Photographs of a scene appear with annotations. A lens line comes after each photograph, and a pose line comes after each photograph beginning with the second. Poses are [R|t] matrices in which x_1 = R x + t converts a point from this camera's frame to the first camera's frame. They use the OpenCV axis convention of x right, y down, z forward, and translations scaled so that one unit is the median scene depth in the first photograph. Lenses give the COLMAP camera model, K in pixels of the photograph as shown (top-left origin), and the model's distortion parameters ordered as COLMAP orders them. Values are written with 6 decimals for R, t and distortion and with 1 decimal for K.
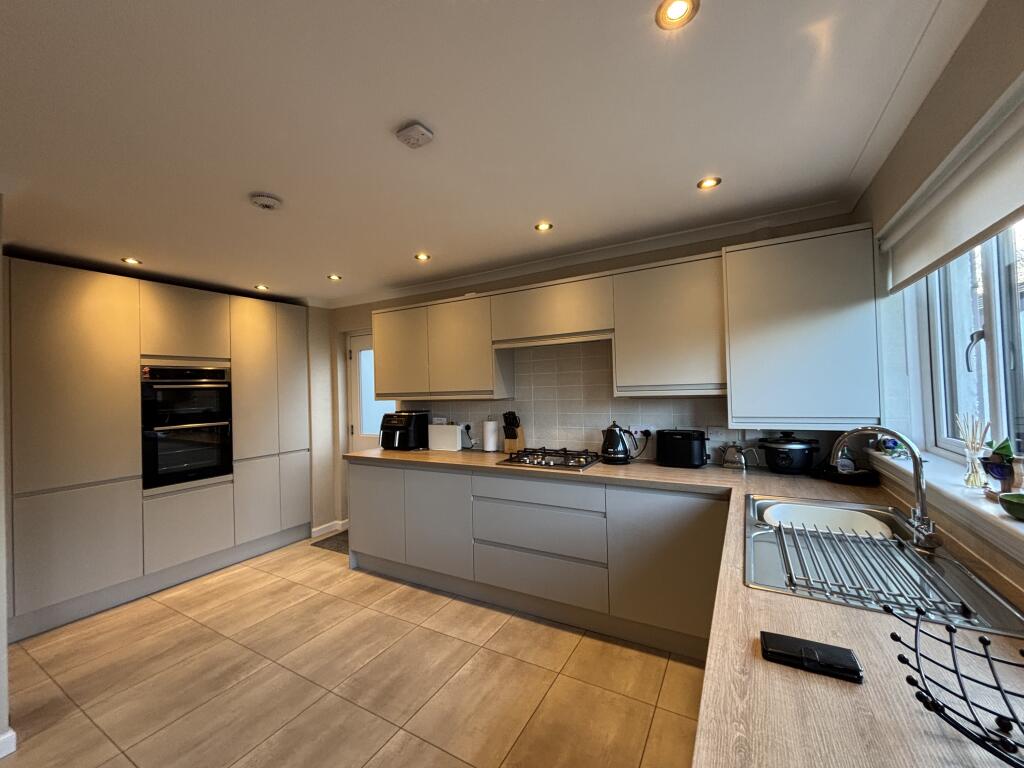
lens RADIAL K [[410.2, 0, 509.9], [0, 410.2, 380.5], [0, 0, 1]] dist [0.003238, 0.000213]
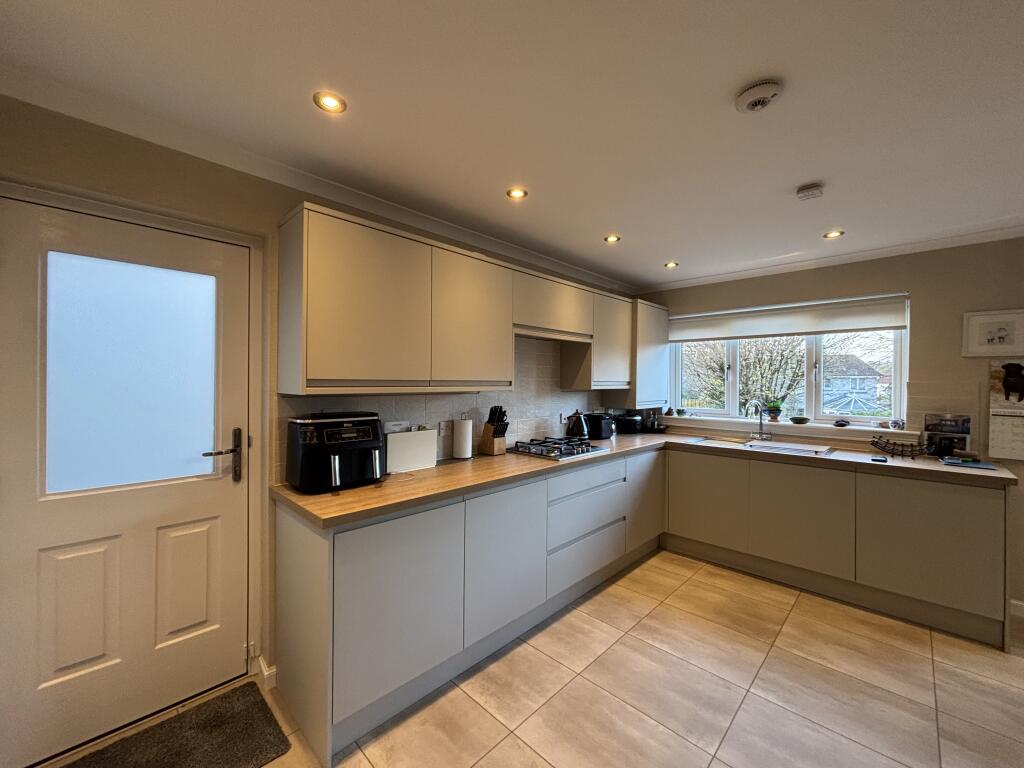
lens RADIAL K [[410.2, 0, 513.5], [0, 410.2, 382.5], [0, 0, 1]] dist [0.003238, 0.000213]
pose [[0.252312, 0.026704, 0.967277, -0.979089], [-0.036139, 0.999182, -0.018158, 0.048621], [-0.966971, -0.030375, 0.253070, 0.884735]]
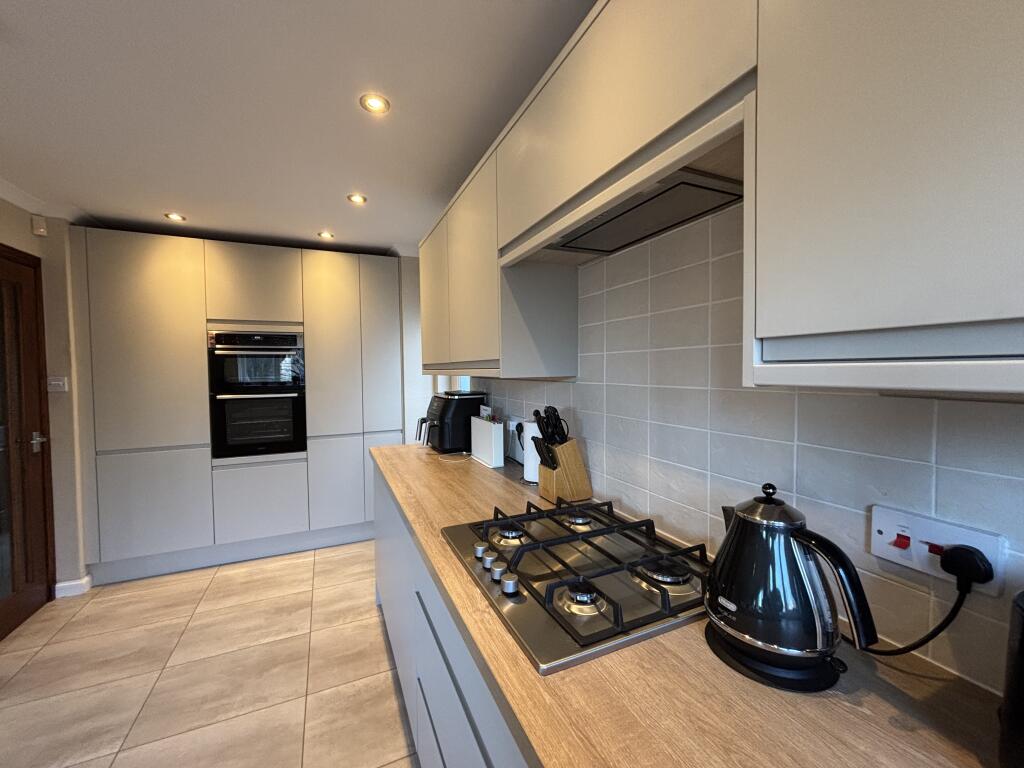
lens RADIAL K [[410.2, 0, 511.6], [0, 410.2, 381.8], [0, 0, 1]] dist [0.003238, 0.000213]
pose [[0.808016, 0.039004, -0.587868, 0.271849], [-0.002035, 0.997985, 0.063416, 0.023298], [0.589157, -0.050045, 0.806467, 0.715438]]
